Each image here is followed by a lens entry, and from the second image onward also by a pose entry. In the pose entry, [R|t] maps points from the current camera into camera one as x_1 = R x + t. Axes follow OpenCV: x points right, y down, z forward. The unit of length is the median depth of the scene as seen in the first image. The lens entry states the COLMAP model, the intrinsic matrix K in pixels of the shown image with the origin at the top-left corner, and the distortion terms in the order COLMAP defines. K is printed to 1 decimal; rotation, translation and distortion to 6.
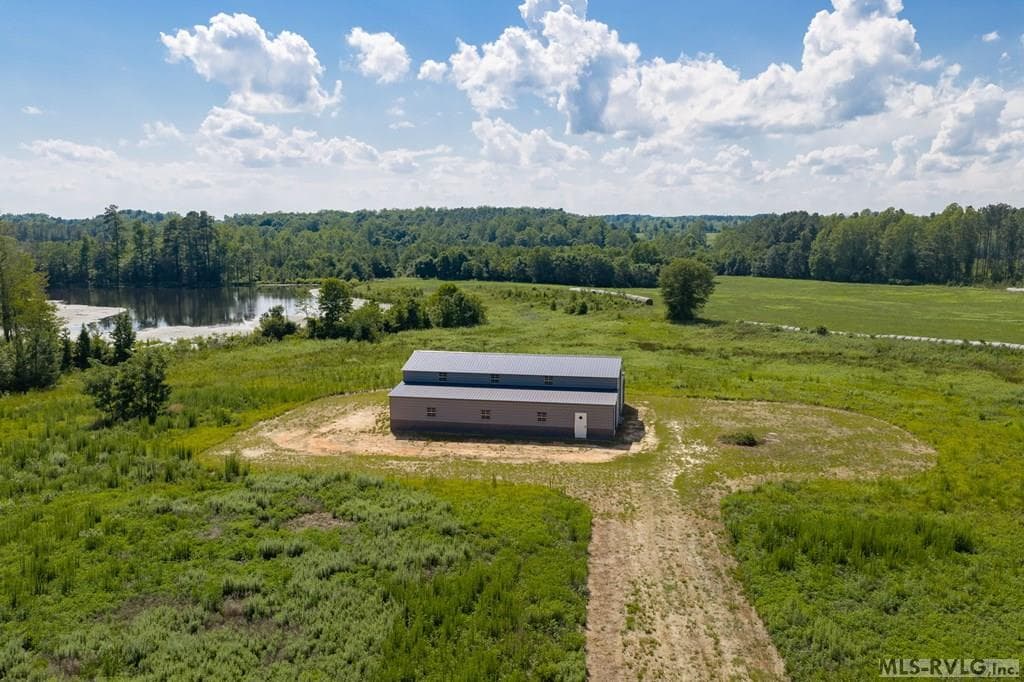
lens RADIAL K [[843.3, 0, 511.2], [0, 843.3, 346.4], [0, 0, 1]] dist [0.017948, -0.021916]
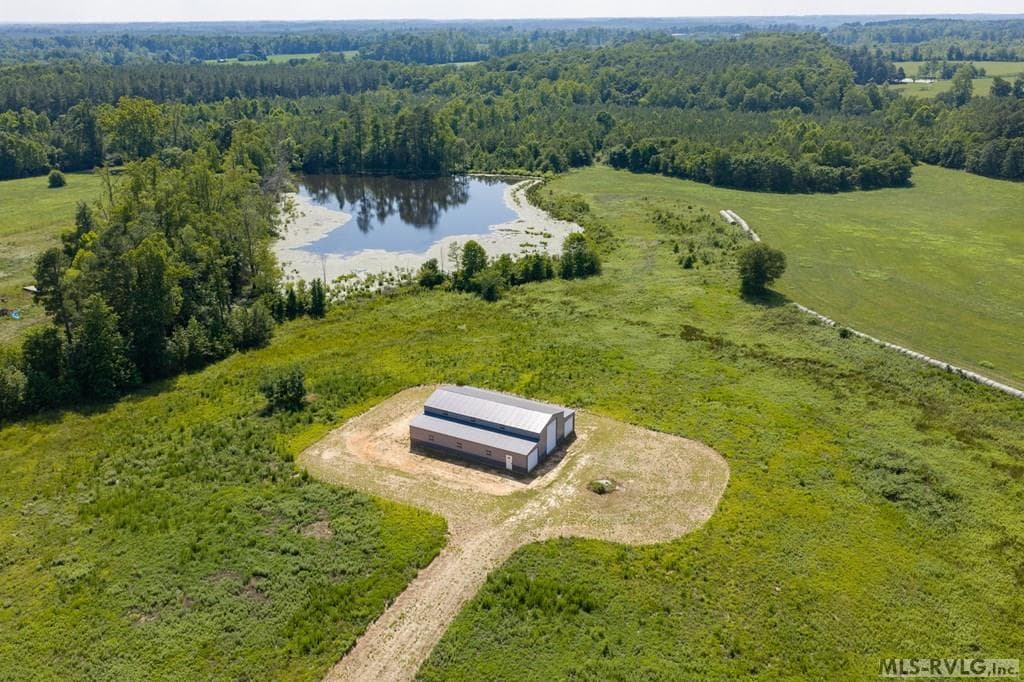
lens RADIAL K [[843.3, 0, 514.1], [0, 843.3, 342.2], [0, 0, 1]] dist [0.017948, -0.021916]
pose [[0.950809, 0.104955, -0.291456, 0.114589], [-0.037798, 0.973132, 0.227123, -0.106688], [0.307463, -0.204934, 0.929230, -0.101302]]
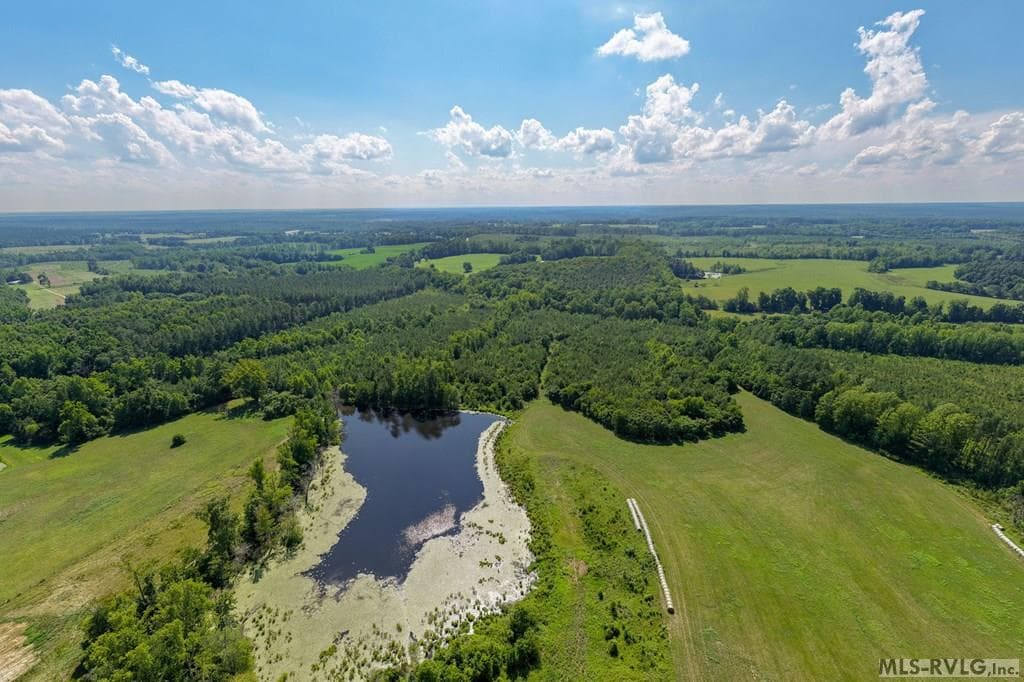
lens RADIAL K [[402.0, 0, 512.8], [0, 402.0, 338.4], [0, 0, 1]] dist [0.002908, -0.000966]
pose [[0.955917, 0.083918, -0.281392, 0.038668], [-0.032570, 0.982681, 0.182420, -0.364080], [0.291827, -0.165213, 0.942094, 0.226650]]
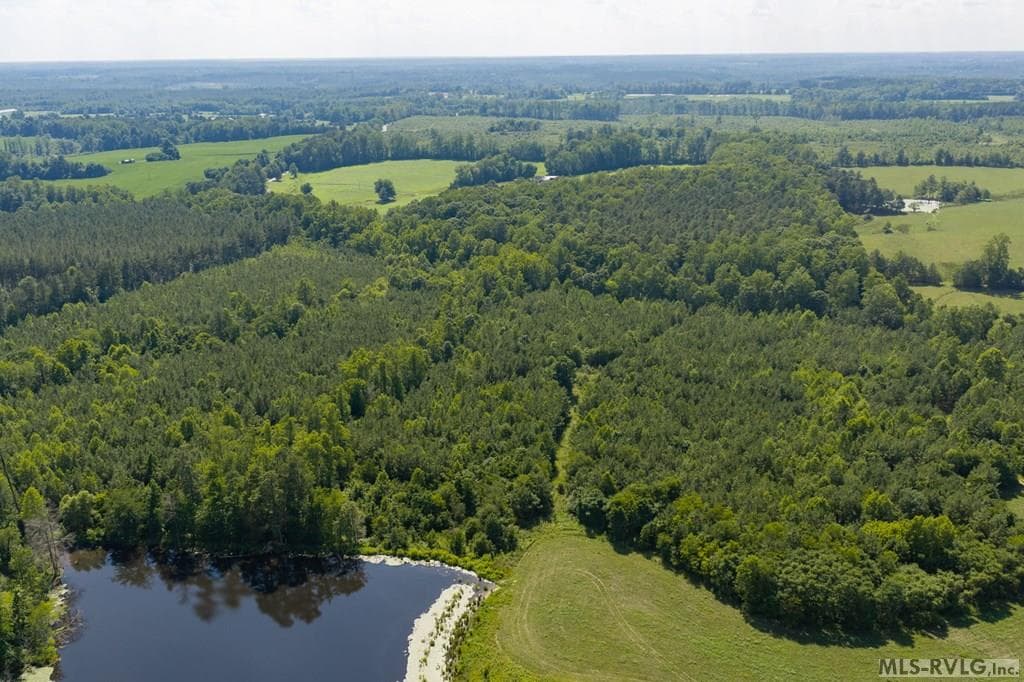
lens RADIAL K [[843.3, 0, 514.7], [0, 843.3, 338.4], [0, 0, 1]] dist [0.017948, -0.021916]
pose [[0.966084, 0.073427, -0.247568, 0.001036], [-0.026877, 0.982106, 0.186403, -0.380203], [0.256825, -0.173428, 0.950770, 0.336492]]
